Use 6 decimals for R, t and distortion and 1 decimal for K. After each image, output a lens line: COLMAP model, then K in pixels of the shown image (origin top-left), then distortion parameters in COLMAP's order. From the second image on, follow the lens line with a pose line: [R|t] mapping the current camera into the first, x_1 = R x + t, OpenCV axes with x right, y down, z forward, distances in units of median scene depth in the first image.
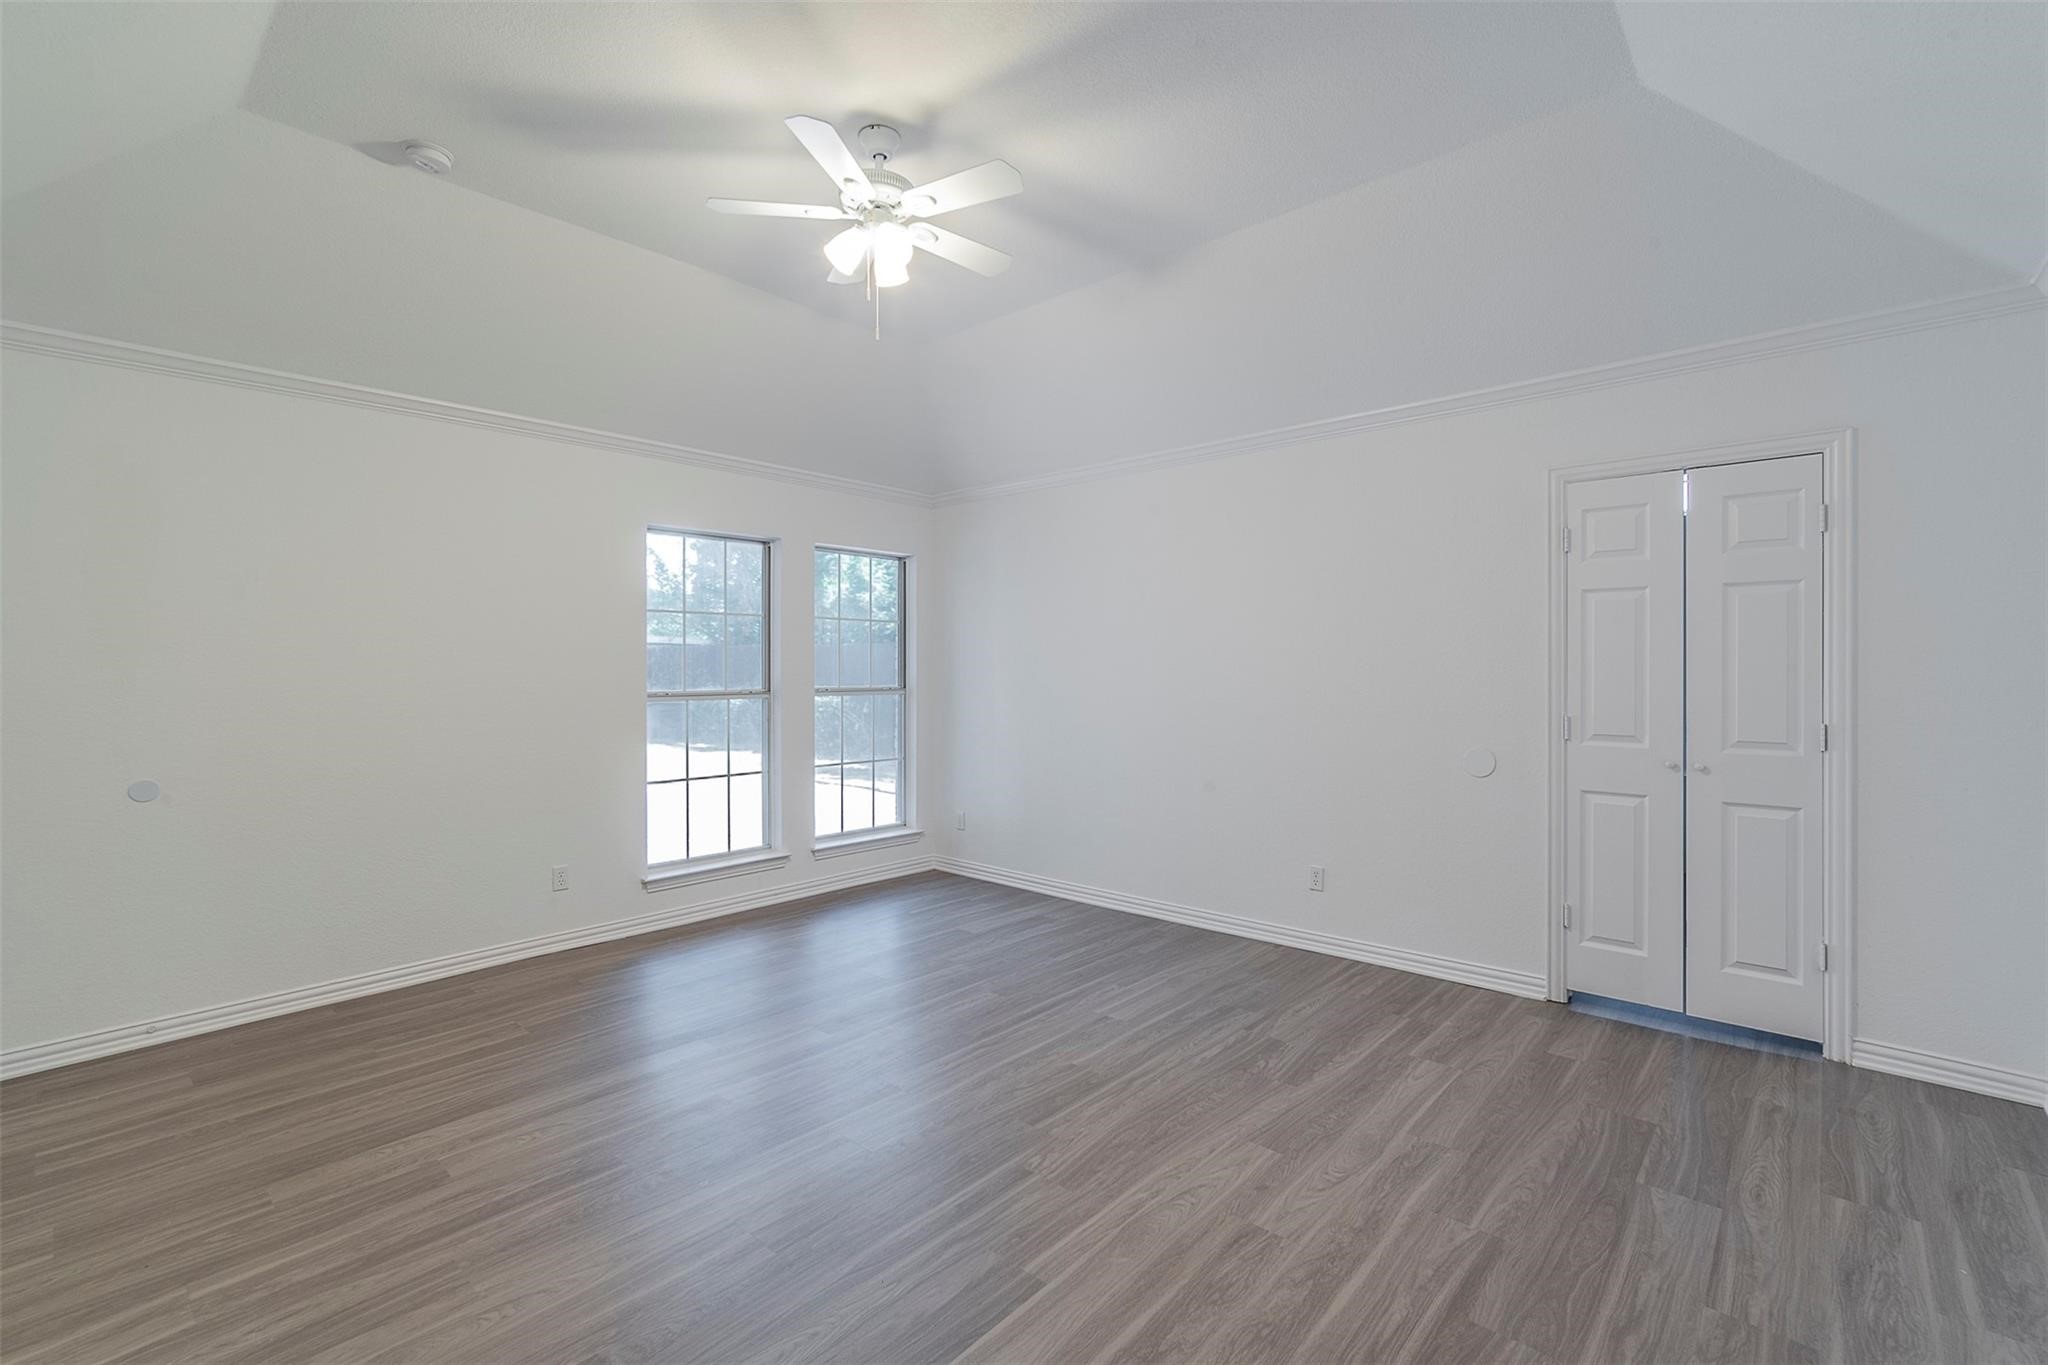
lens RADIAL K [[860.9, 0, 1058.9], [0, 860.9, 678.1], [0, 0, 1]] dist [-0.002027, 0.001553]
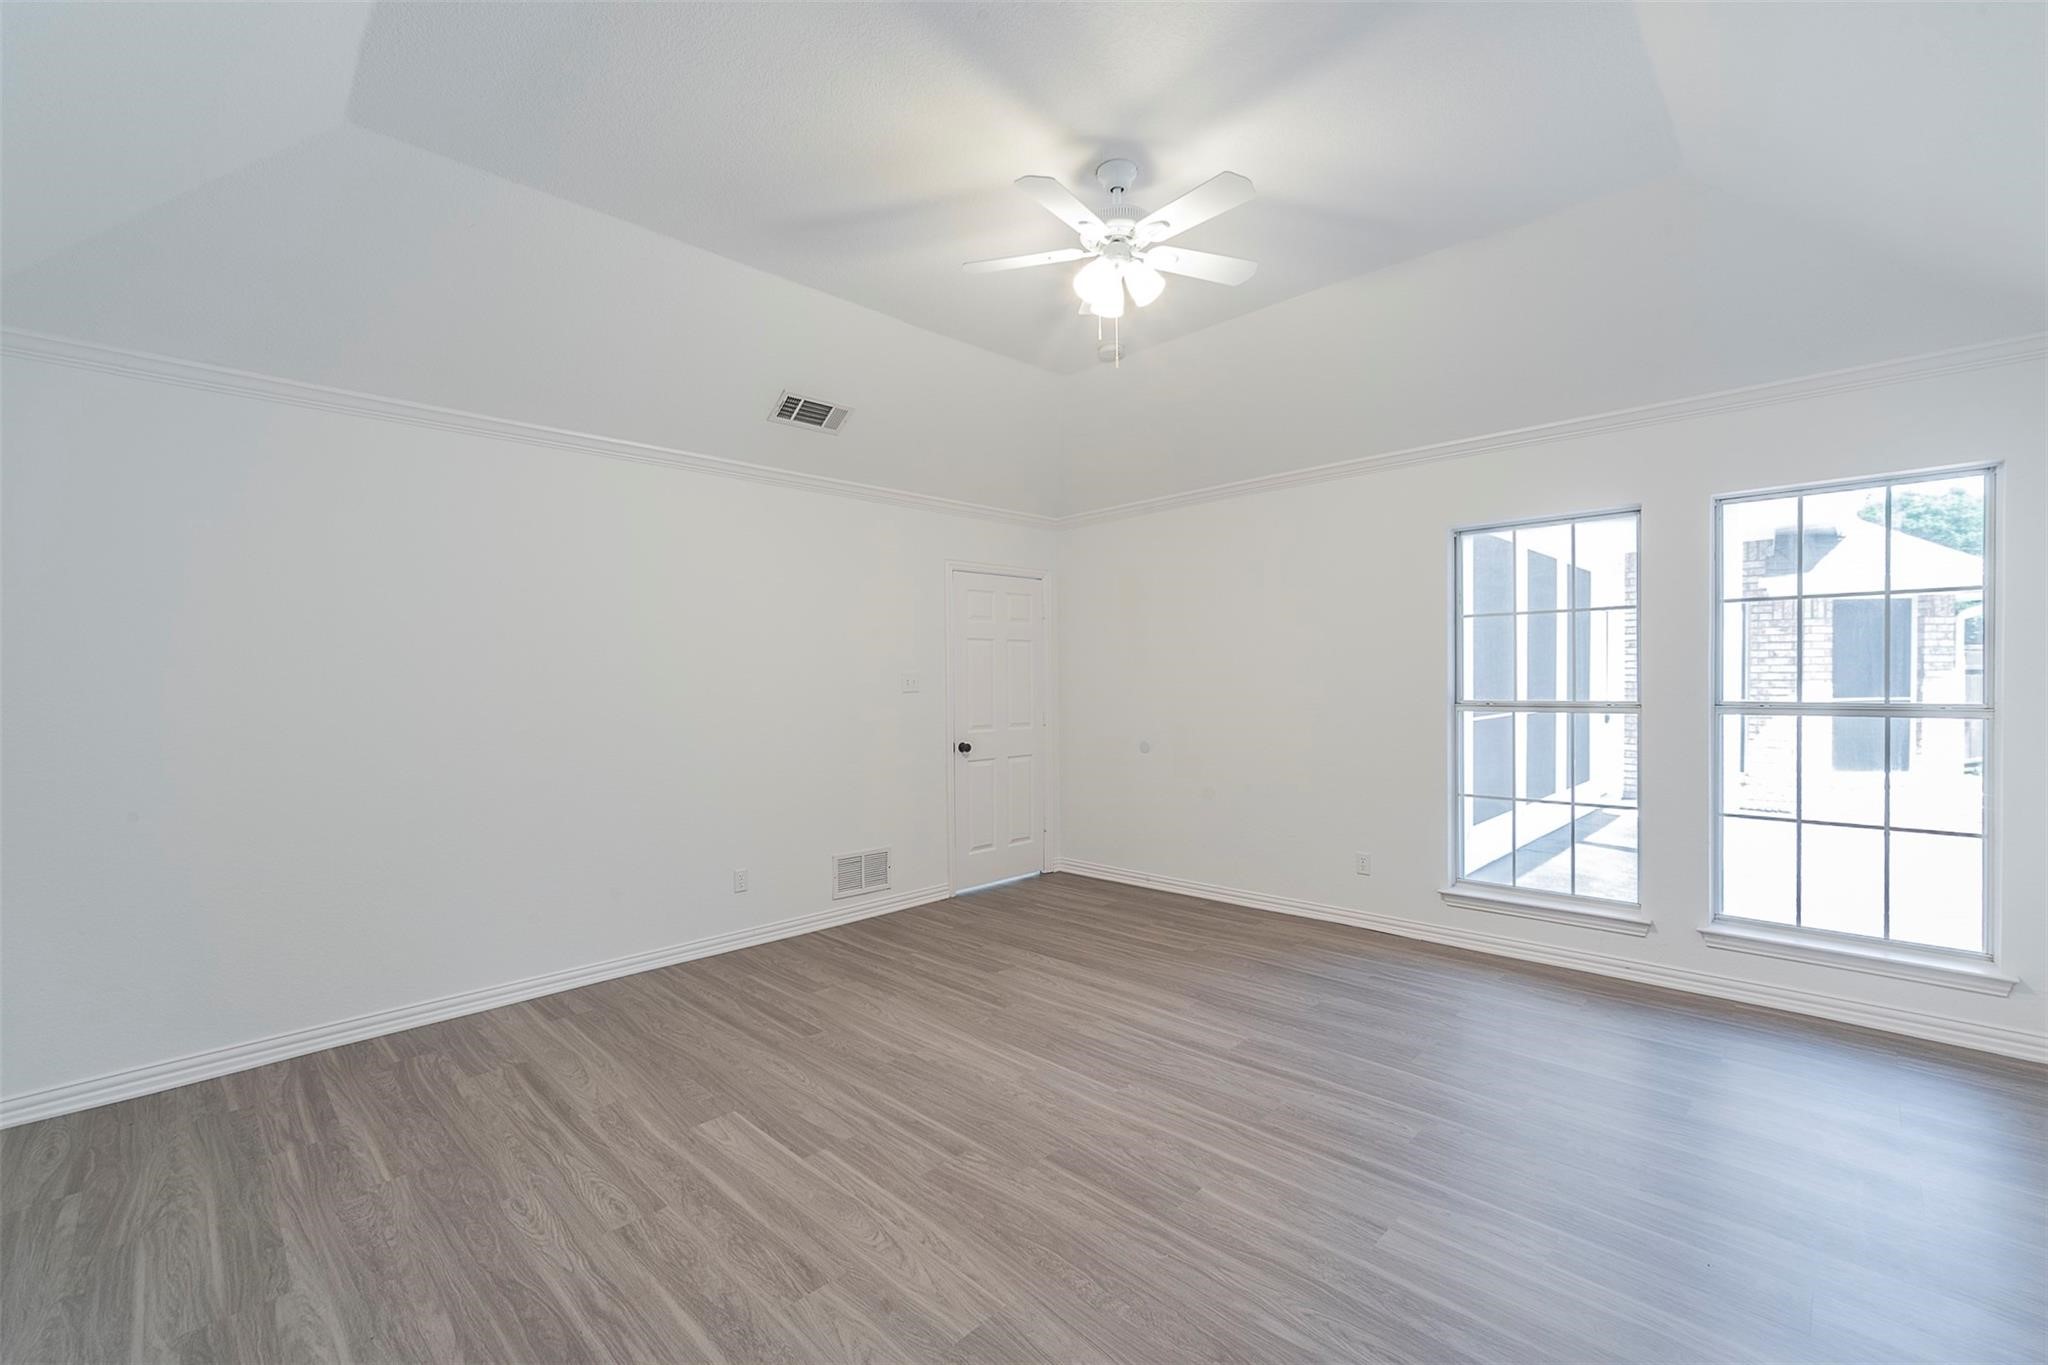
lens RADIAL K [[860.9, 0, 1036.7], [0, 860.9, 692.2], [0, 0, 1]] dist [-0.002027, 0.001553]
pose [[-0.040479, 0.015430, -0.999061, 0.886066], [0.002499, 0.999879, 0.015341, -0.014693], [0.999177, -0.001876, -0.040513, 0.988701]]
